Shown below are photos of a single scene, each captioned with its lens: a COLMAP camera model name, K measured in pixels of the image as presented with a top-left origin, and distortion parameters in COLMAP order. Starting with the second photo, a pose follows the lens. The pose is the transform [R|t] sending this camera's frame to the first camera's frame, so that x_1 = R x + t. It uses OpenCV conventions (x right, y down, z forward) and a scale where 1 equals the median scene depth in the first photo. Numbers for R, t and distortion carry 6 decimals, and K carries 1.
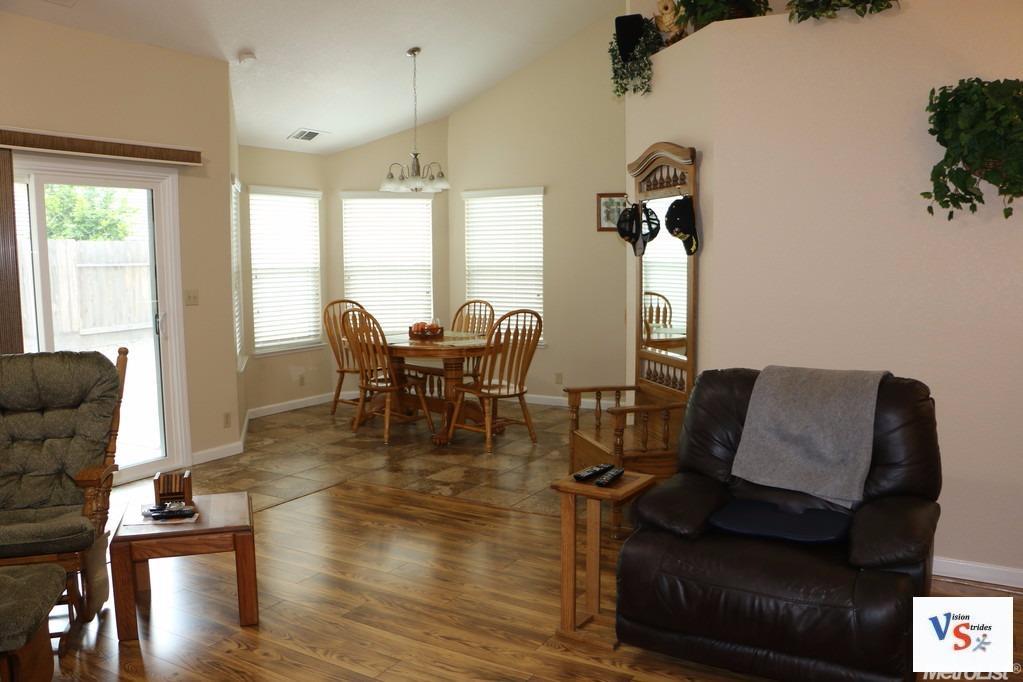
lens RADIAL K [[824.4, 0, 504.0], [0, 824.4, 334.3], [0, 0, 1]] dist [-0.183061, 0.138540]
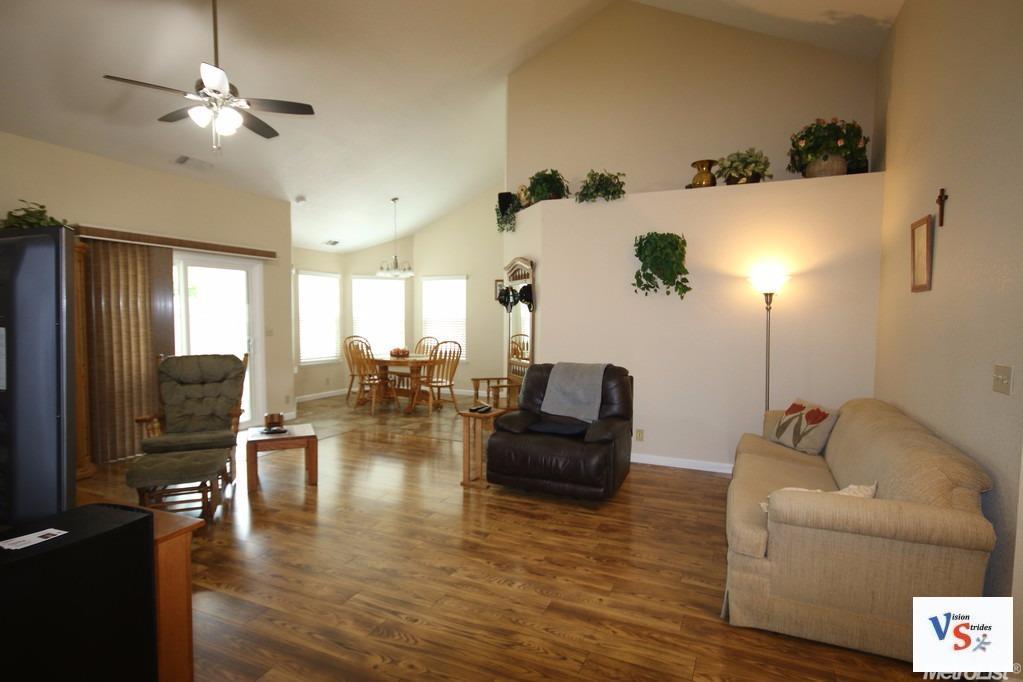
lens RADIAL K [[536.5, 0, 511.2], [0, 536.5, 341.2], [0, 0, 1]] dist [0.002457, 0.001549]
pose [[0.993576, 0.008014, 0.112882, 0.022270], [-0.002677, 0.998875, -0.047346, 0.037244], [-0.113135, 0.046739, 0.992480, -0.312075]]
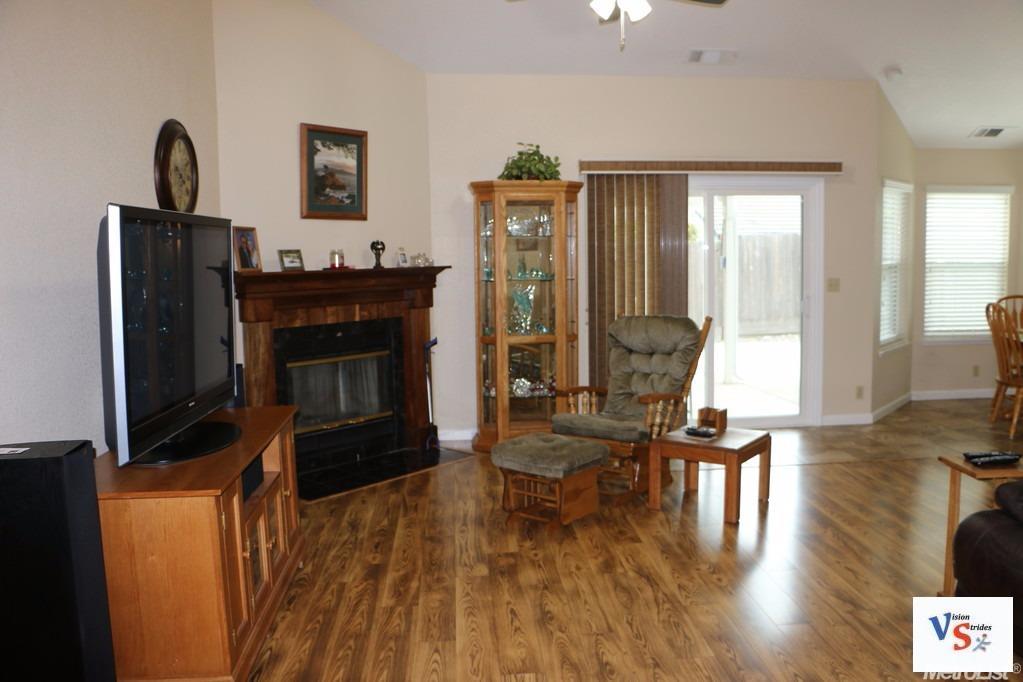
lens RADIAL K [[824.4, 0, 515.4], [0, 824.4, 348.7], [0, 0, 1]] dist [-0.183061, 0.138540]
pose [[0.573631, 0.095528, -0.813524, 0.373643], [-0.067758, 0.995306, 0.069096, -0.003205], [0.816306, 0.015487, 0.577411, -0.085000]]
